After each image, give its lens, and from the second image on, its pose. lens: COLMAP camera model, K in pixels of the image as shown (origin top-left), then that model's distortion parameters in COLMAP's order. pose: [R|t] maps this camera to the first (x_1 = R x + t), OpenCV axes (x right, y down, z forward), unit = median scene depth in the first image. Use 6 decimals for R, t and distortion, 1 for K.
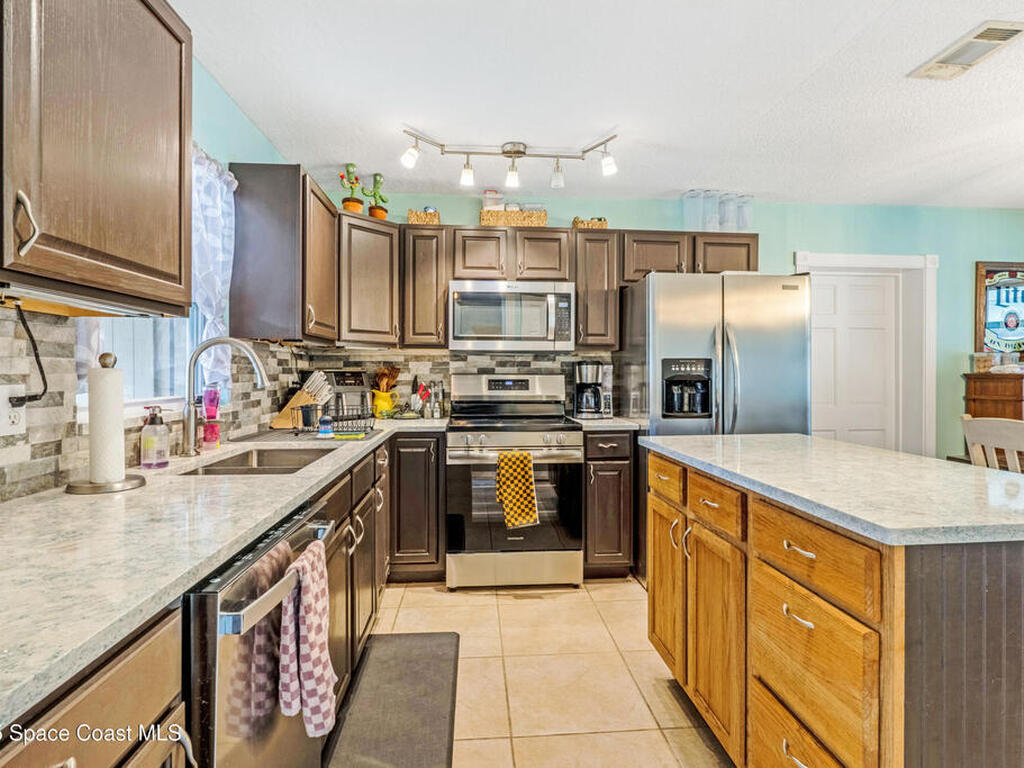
lens RADIAL K [[538.4, 0, 512.0], [0, 538.4, 384.0], [0, 0, 1]] dist [-0.006794, -0.001591]
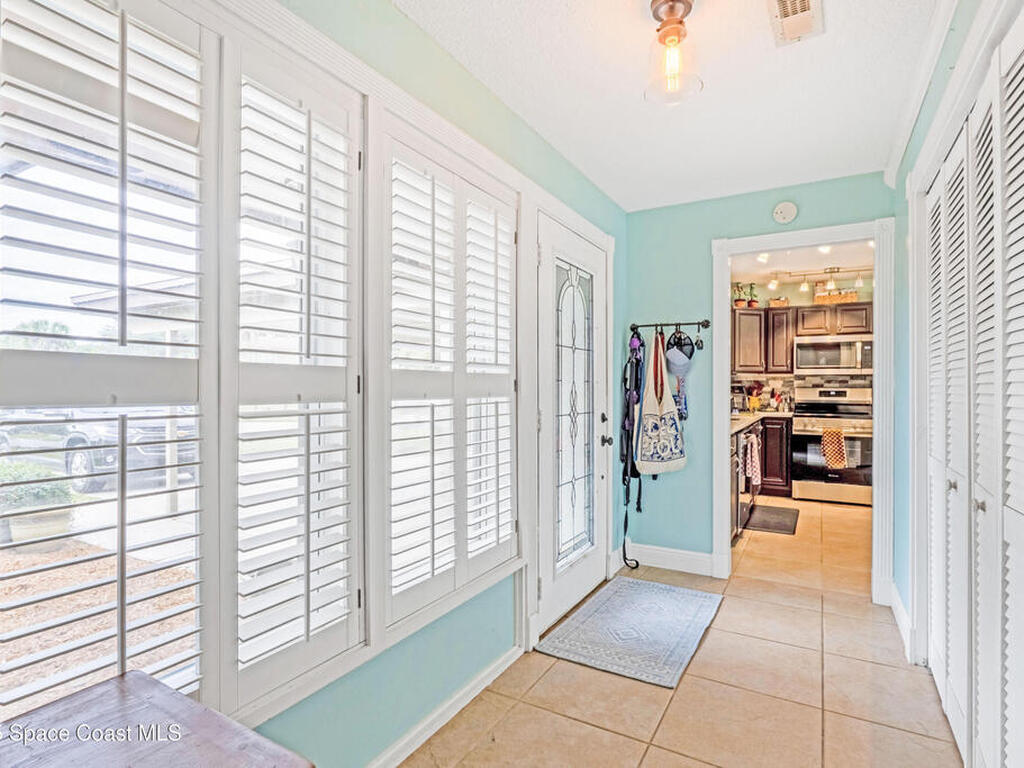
lens RADIAL K [[538.4, 0, 512.0], [0, 538.4, 384.0], [0, 0, 1]] dist [-0.006794, -0.001591]
pose [[0.827753, -0.001825, -0.561089, 0.113284], [-0.011138, 0.999744, -0.019682, 0.015759], [0.560982, 0.022541, 0.827521, -1.035719]]
